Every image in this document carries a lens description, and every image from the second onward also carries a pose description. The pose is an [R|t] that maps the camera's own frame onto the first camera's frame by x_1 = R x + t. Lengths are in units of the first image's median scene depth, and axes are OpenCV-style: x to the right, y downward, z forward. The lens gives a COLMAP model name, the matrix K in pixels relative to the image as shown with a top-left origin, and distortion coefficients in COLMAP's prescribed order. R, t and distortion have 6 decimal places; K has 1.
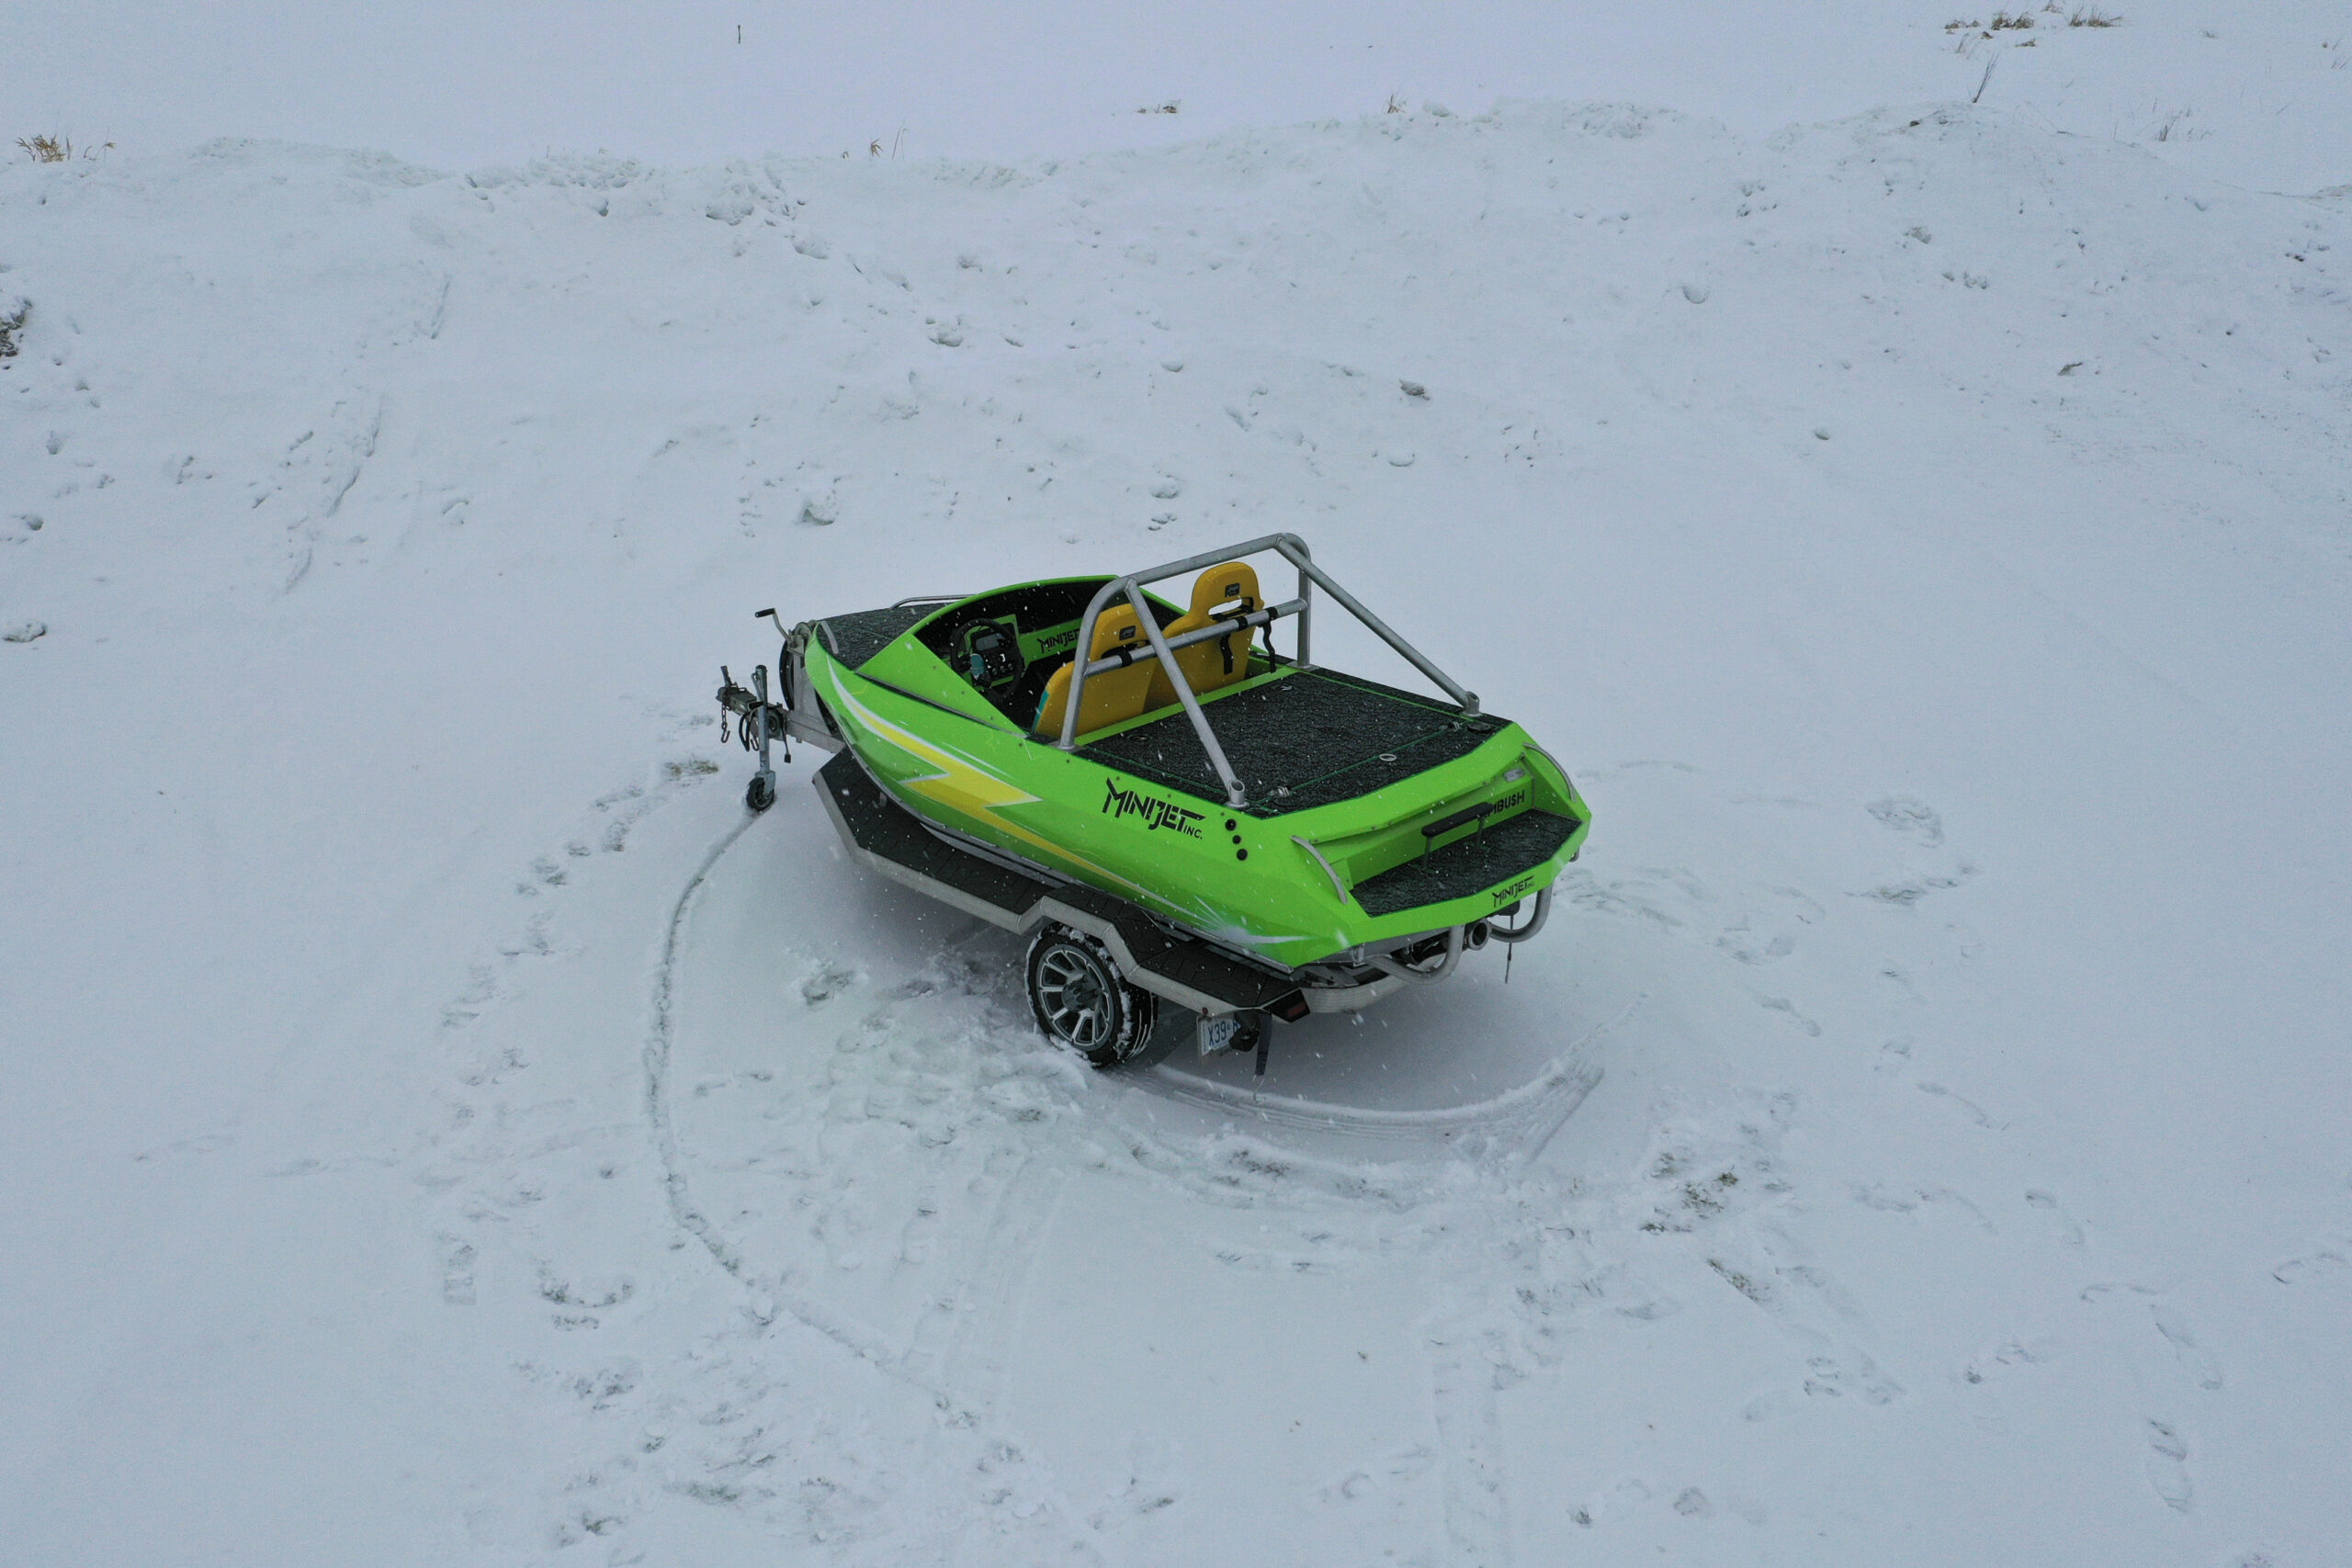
lens RADIAL K [[2274.5, 0, 1077.4], [0, 2274.5, 782.0], [0, 0, 1]] dist [-0.007438, 0.005961]
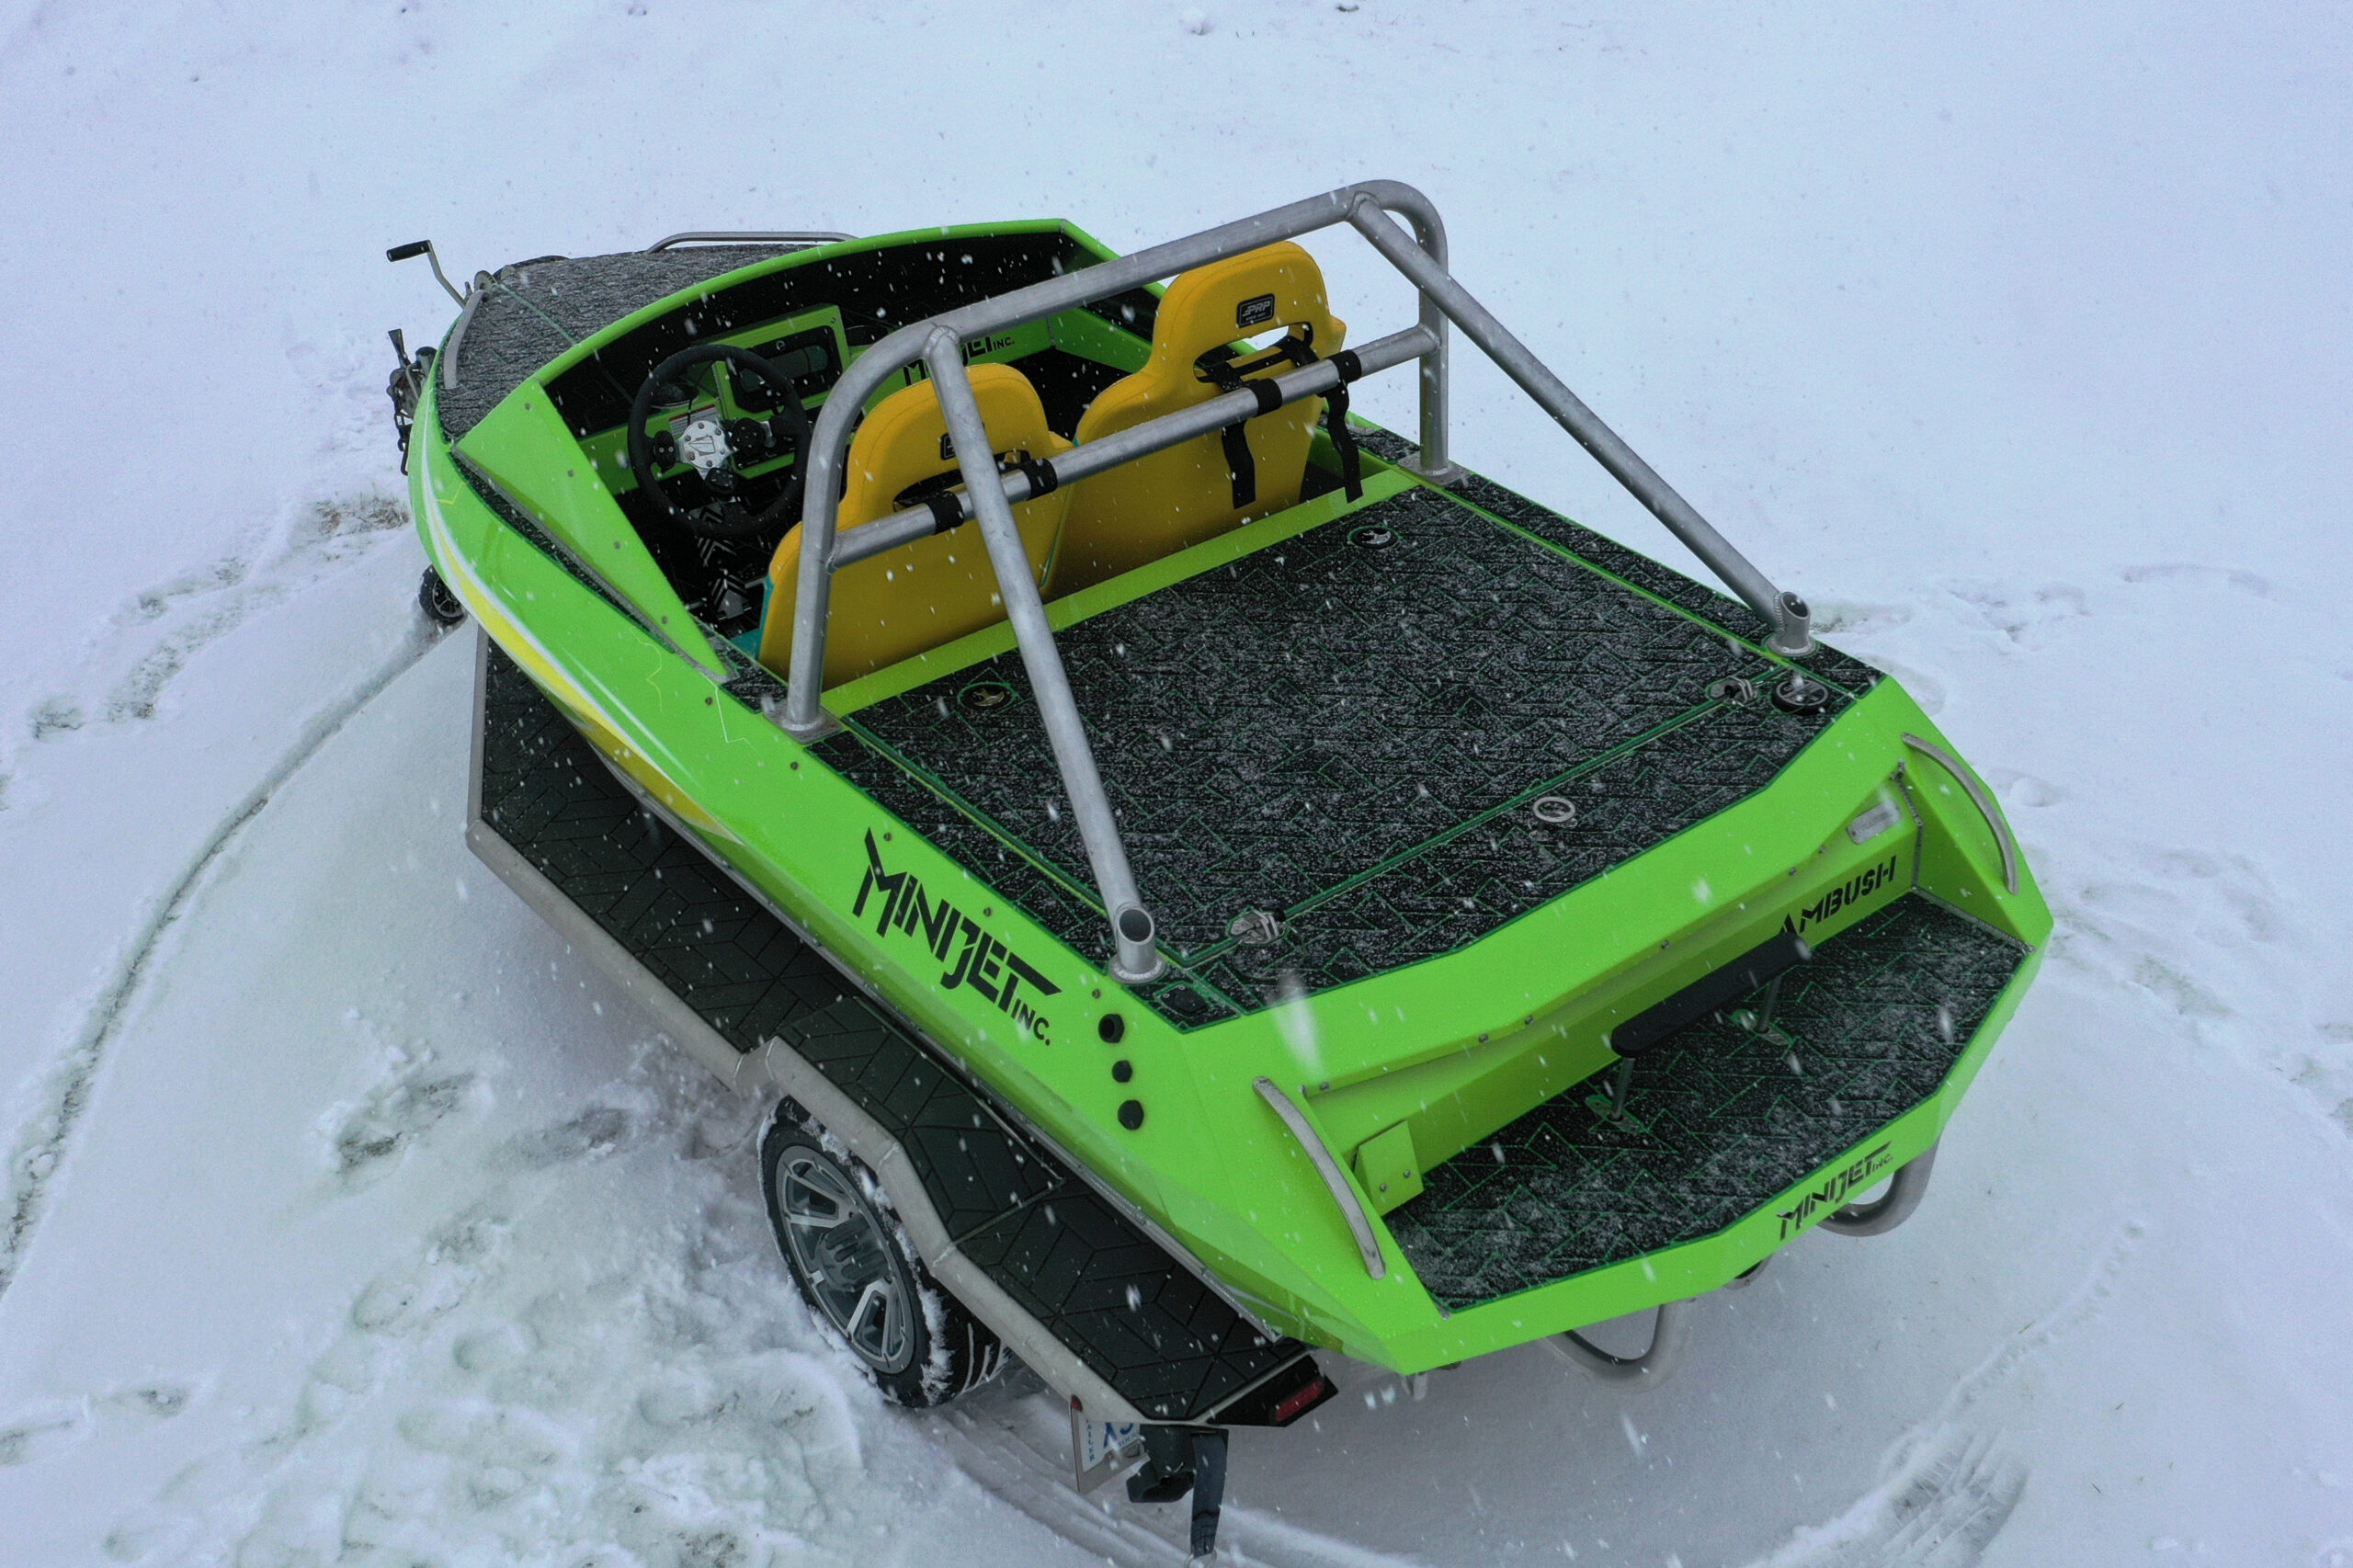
lens RADIAL K [[2658.0, 0, 1273.9], [0, 2658.0, 846.0], [0, 0, 1]] dist [-0.000115, -0.029618]
pose [[0.997622, 0.041734, -0.054844, 0.108436], [-0.027924, 0.972324, 0.231962, -0.107902], [0.063007, -0.229879, 0.971178, 0.516071]]
